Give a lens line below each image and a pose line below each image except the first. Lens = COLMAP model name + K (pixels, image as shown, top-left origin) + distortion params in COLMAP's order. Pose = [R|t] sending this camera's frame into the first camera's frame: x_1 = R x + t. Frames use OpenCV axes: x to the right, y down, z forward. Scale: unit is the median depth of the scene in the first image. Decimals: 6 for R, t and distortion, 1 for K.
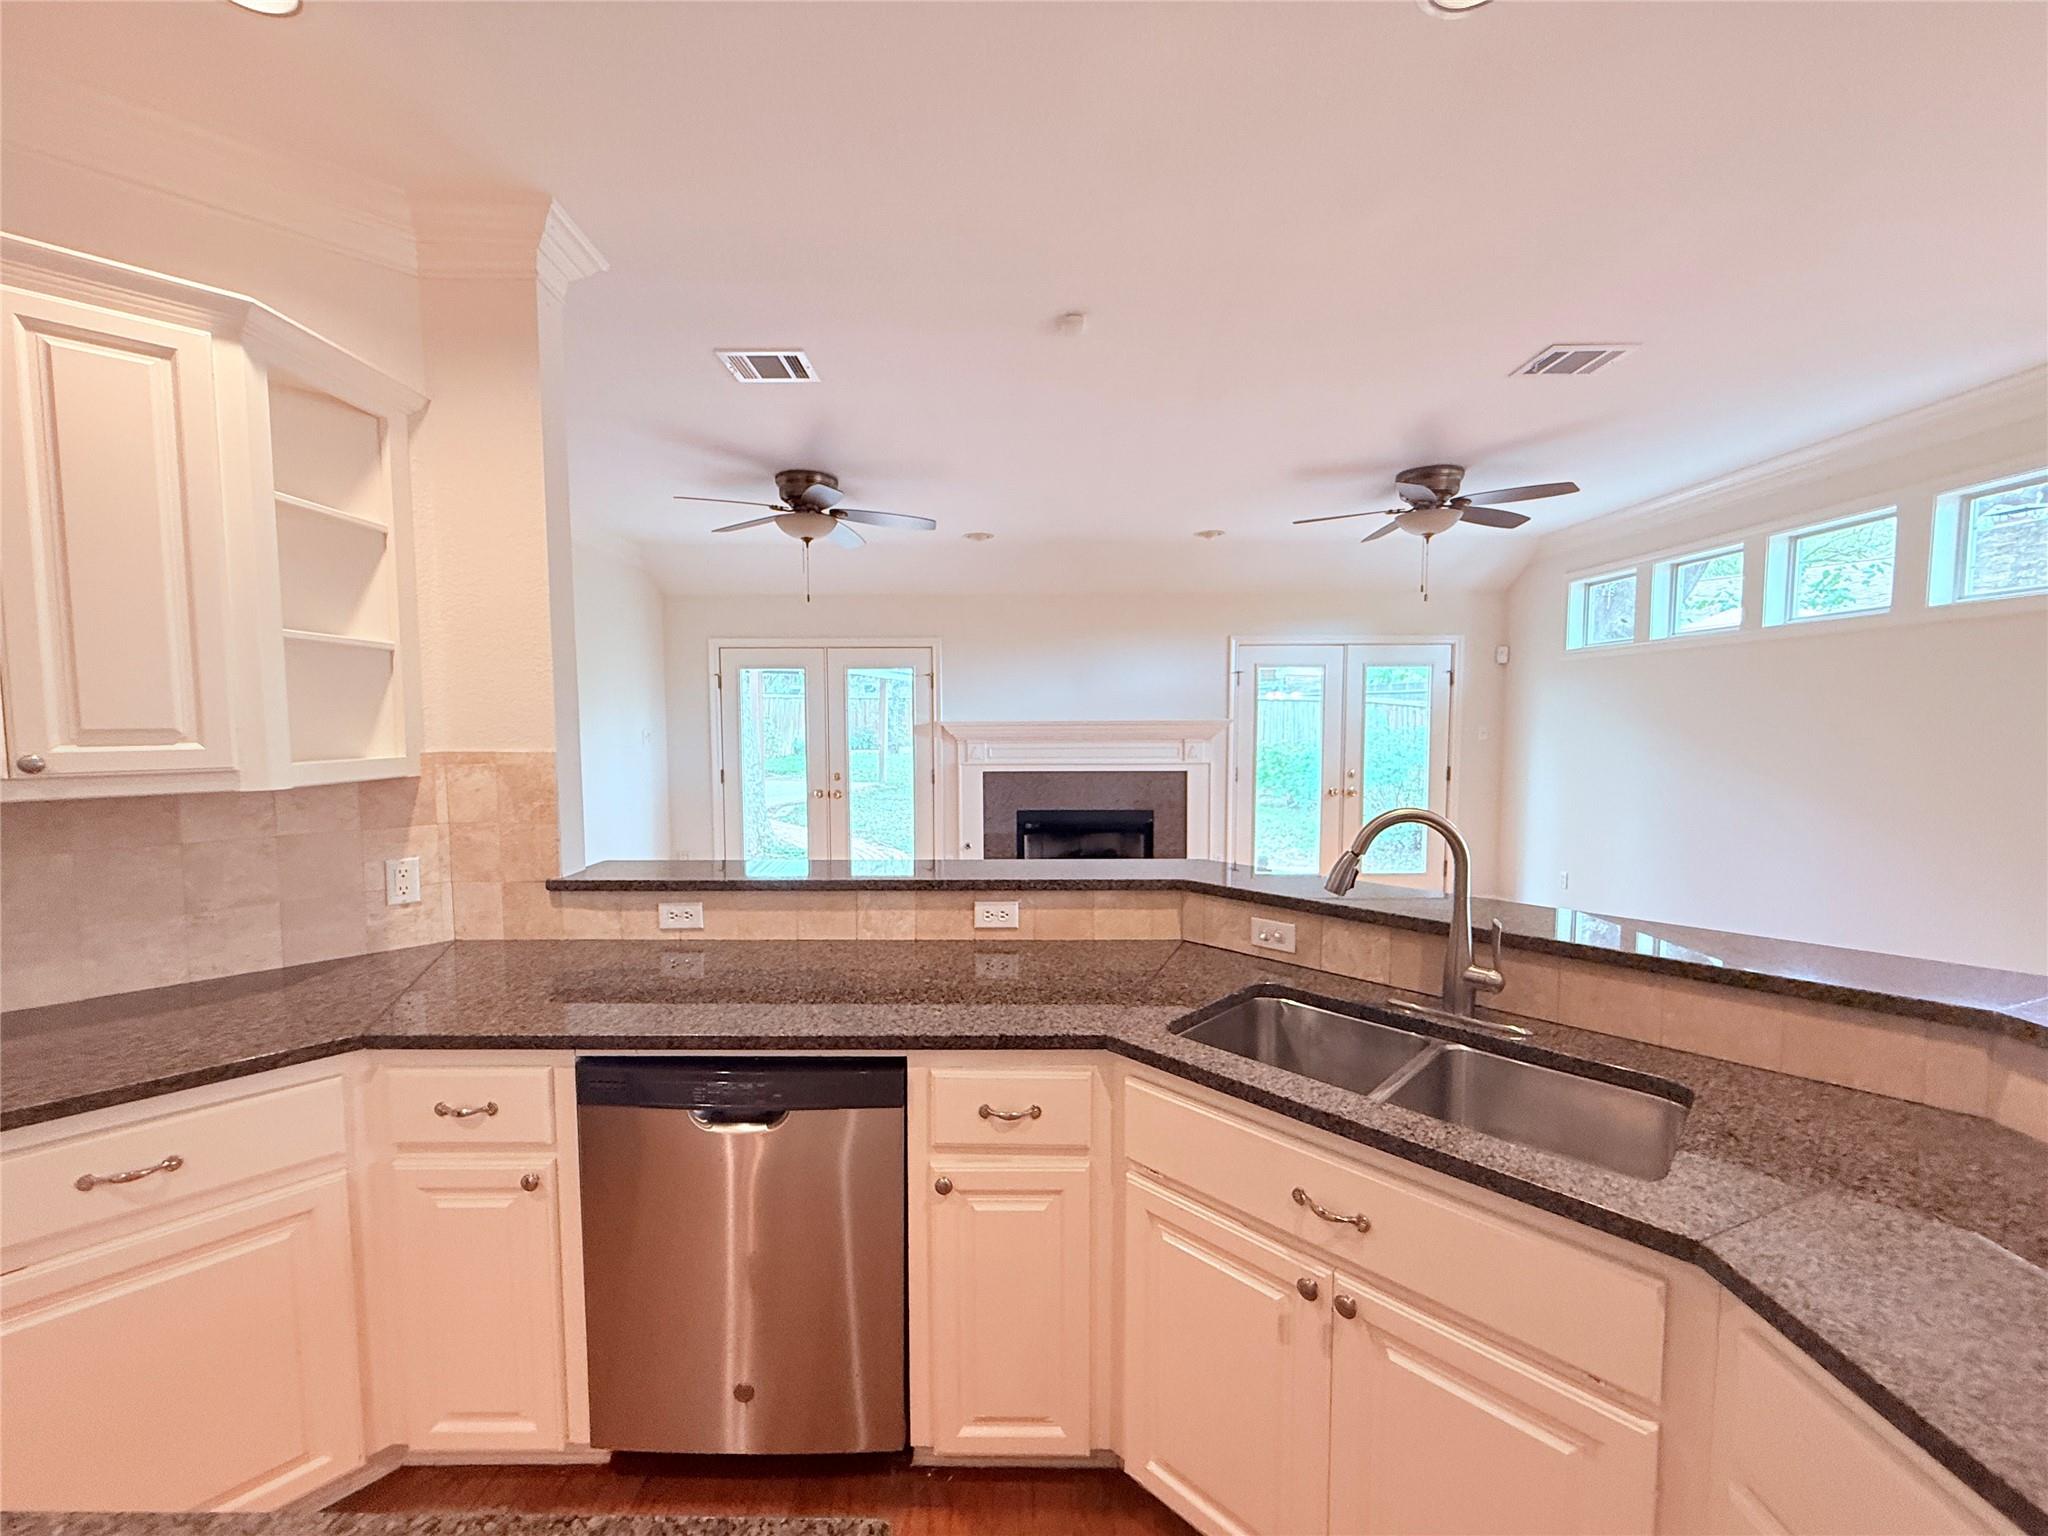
lens RADIAL K [[815.6, 0, 1017.8], [0, 815.6, 769.6], [0, 0, 1]] dist [-0.000118, -0.000018]
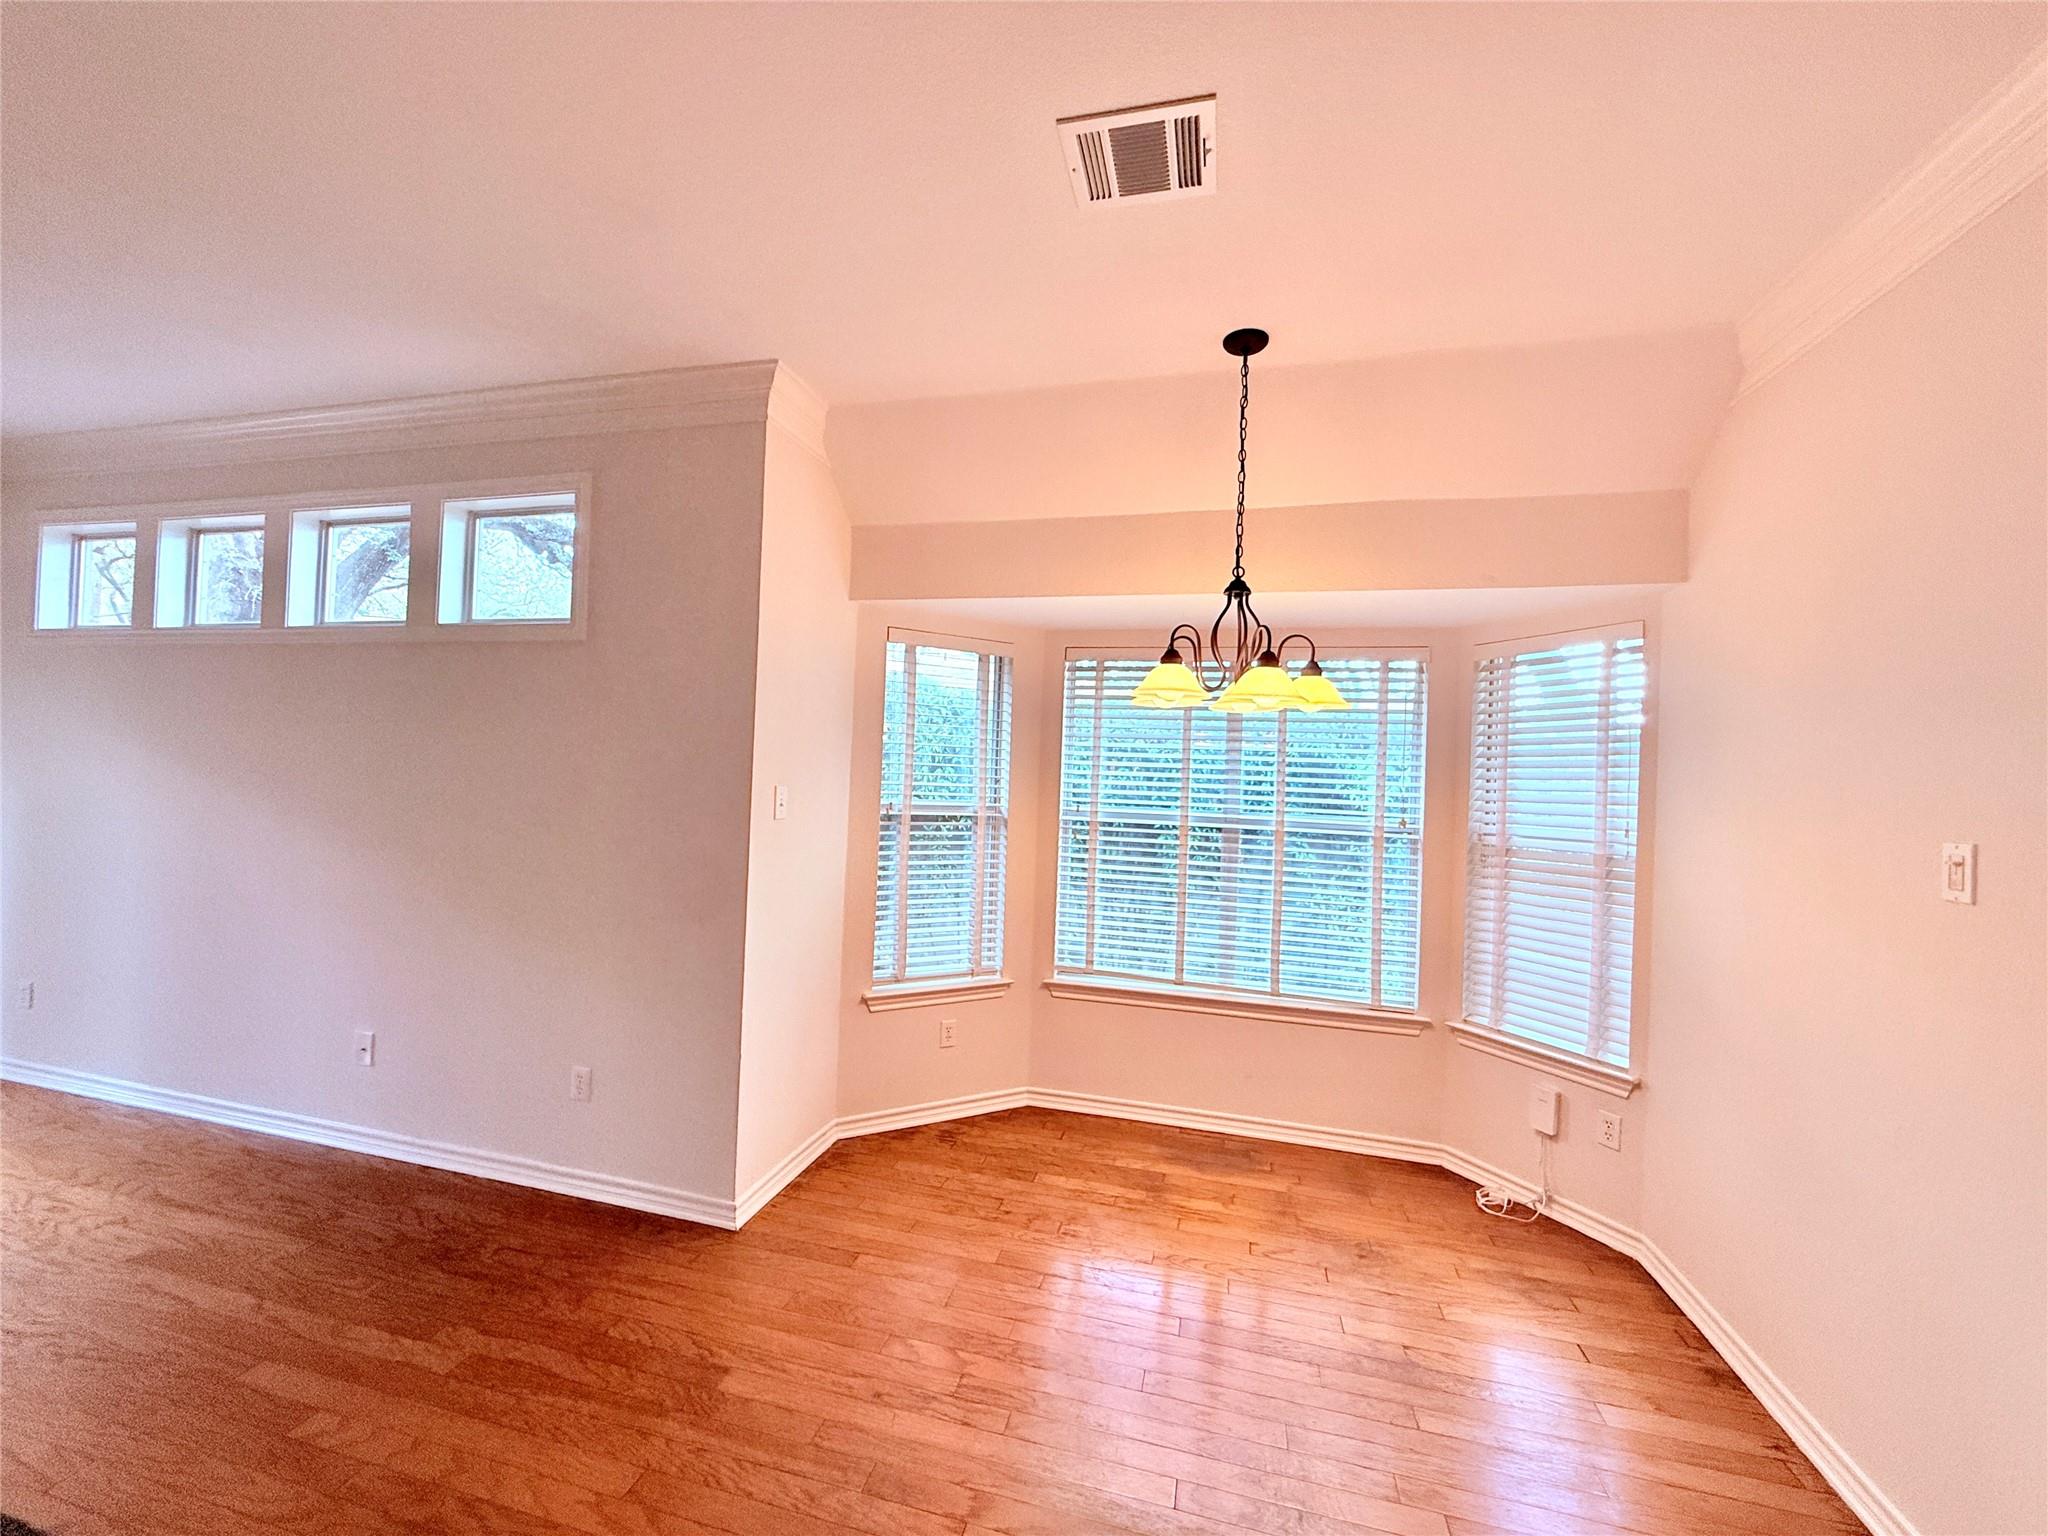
lens RADIAL K [[815.6, 0, 1017.8], [0, 815.6, 769.6], [0, 0, 1]] dist [-0.000118, -0.000018]
pose [[0.240714, 0.025591, 0.970259, 0.641662], [0.022327, 0.999242, -0.031895, 0.007877], [-0.970339, 0.029340, 0.239961, 0.273043]]
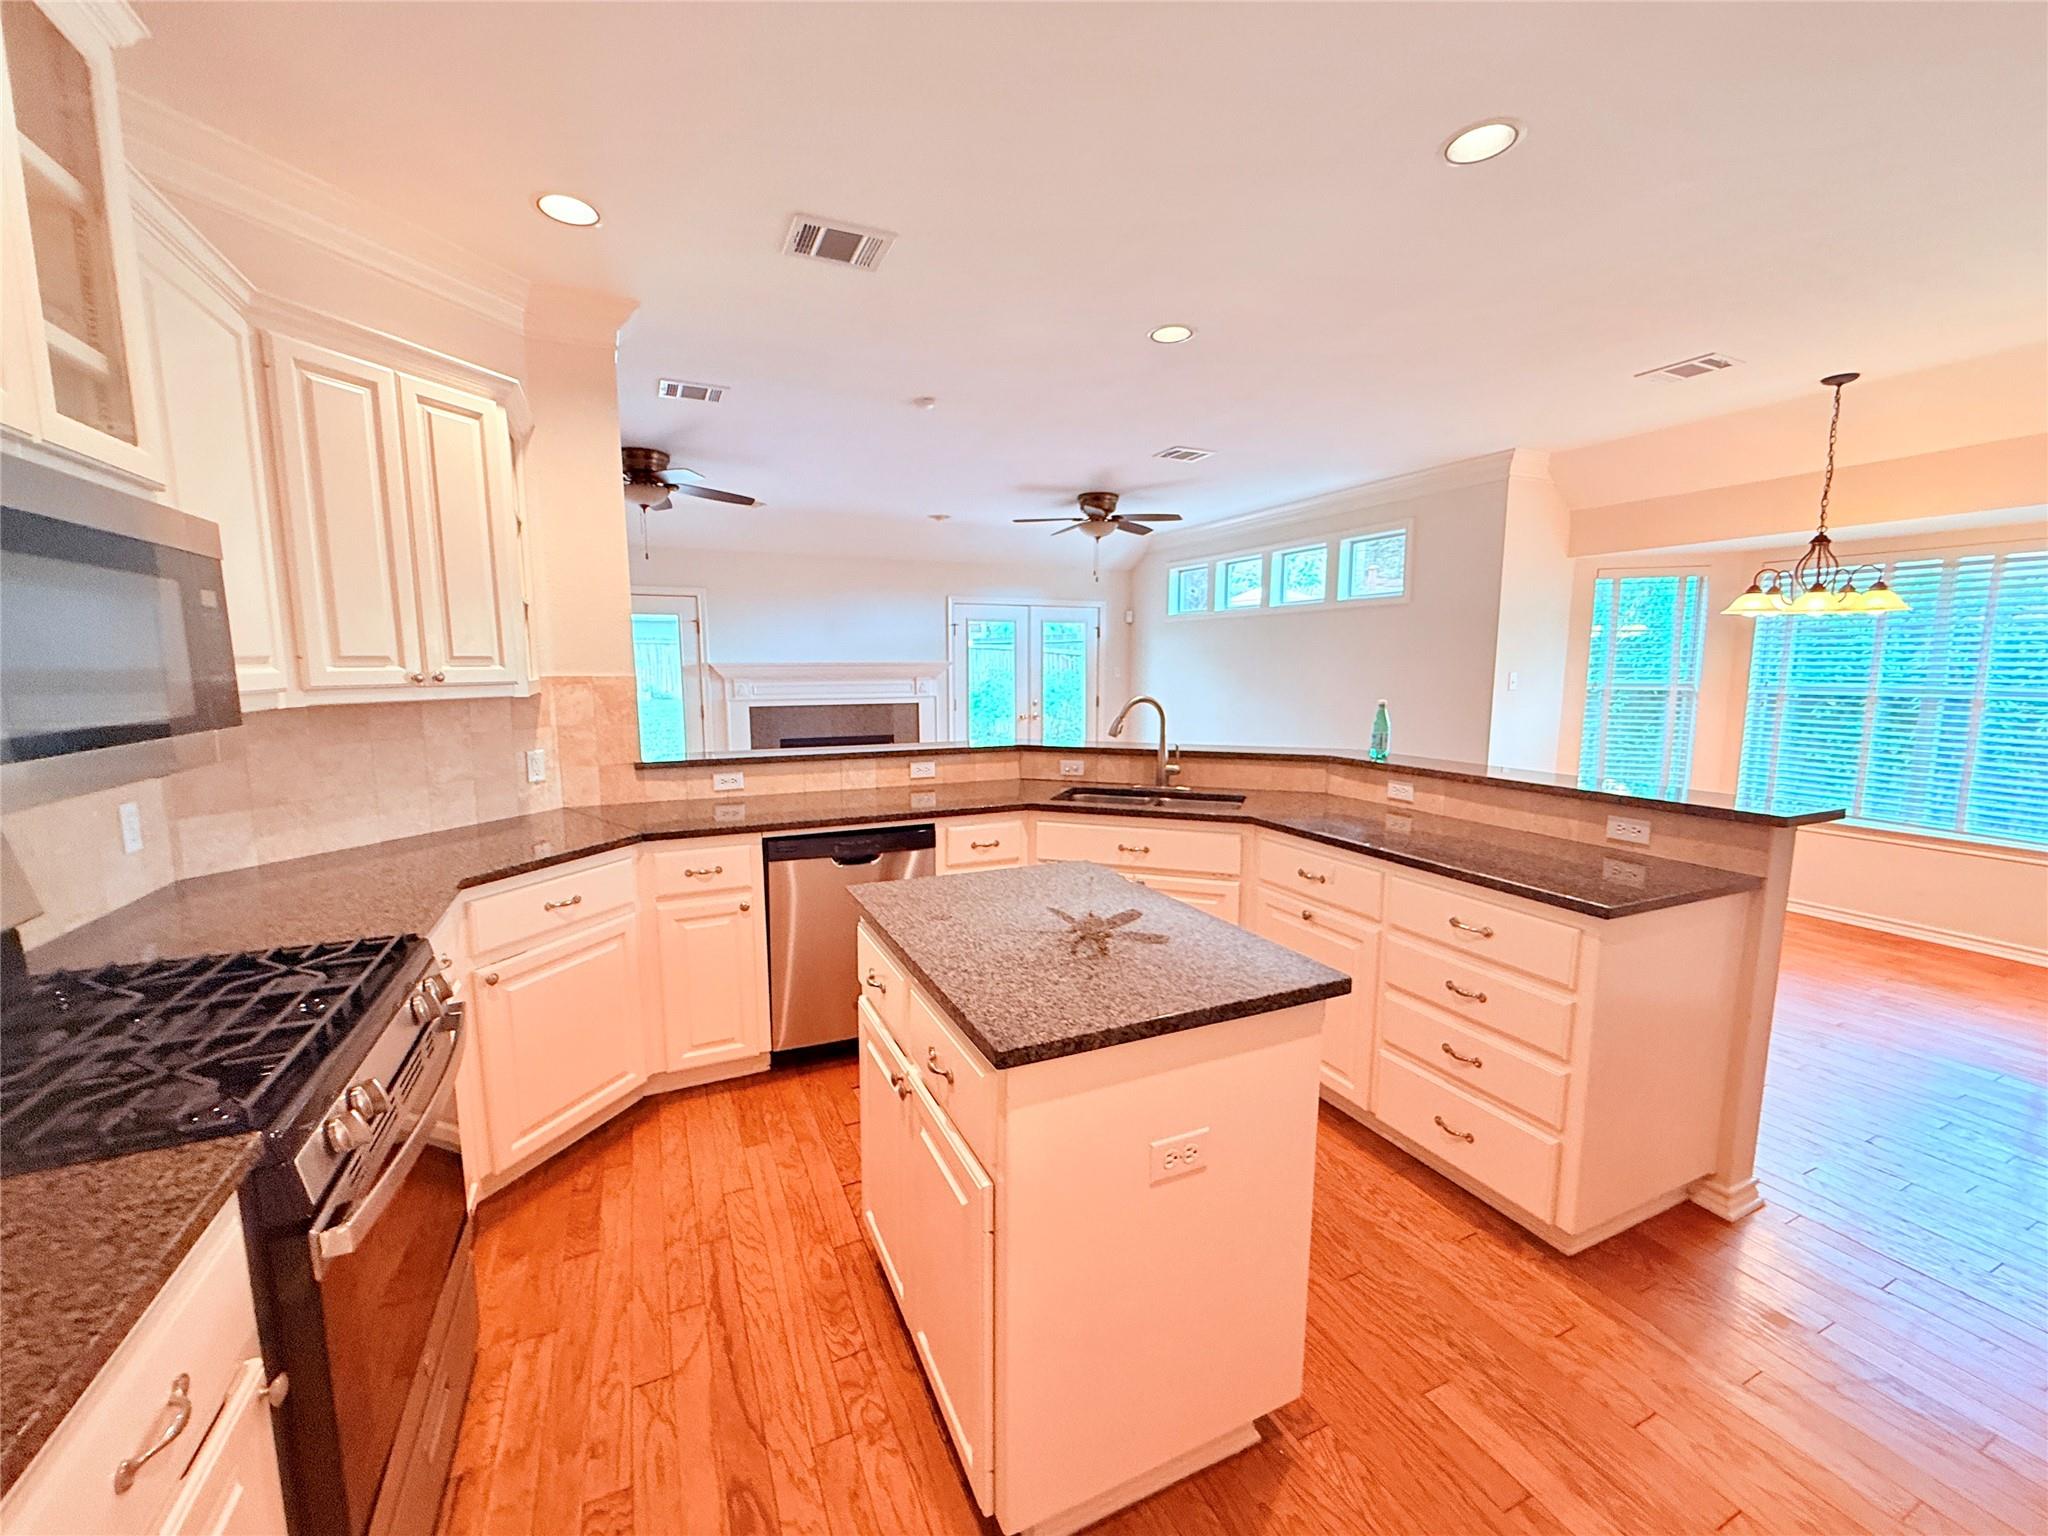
lens RADIAL K [[815.6, 0, 1017.8], [0, 815.6, 769.6], [0, 0, 1]] dist [-0.000118, -0.000018]
pose [[0.906001, -0.053308, 0.419904, -0.571036], [0.026301, 0.997211, 0.069852, 0.062889], [-0.422457, -0.052242, 0.904876, -0.646565]]
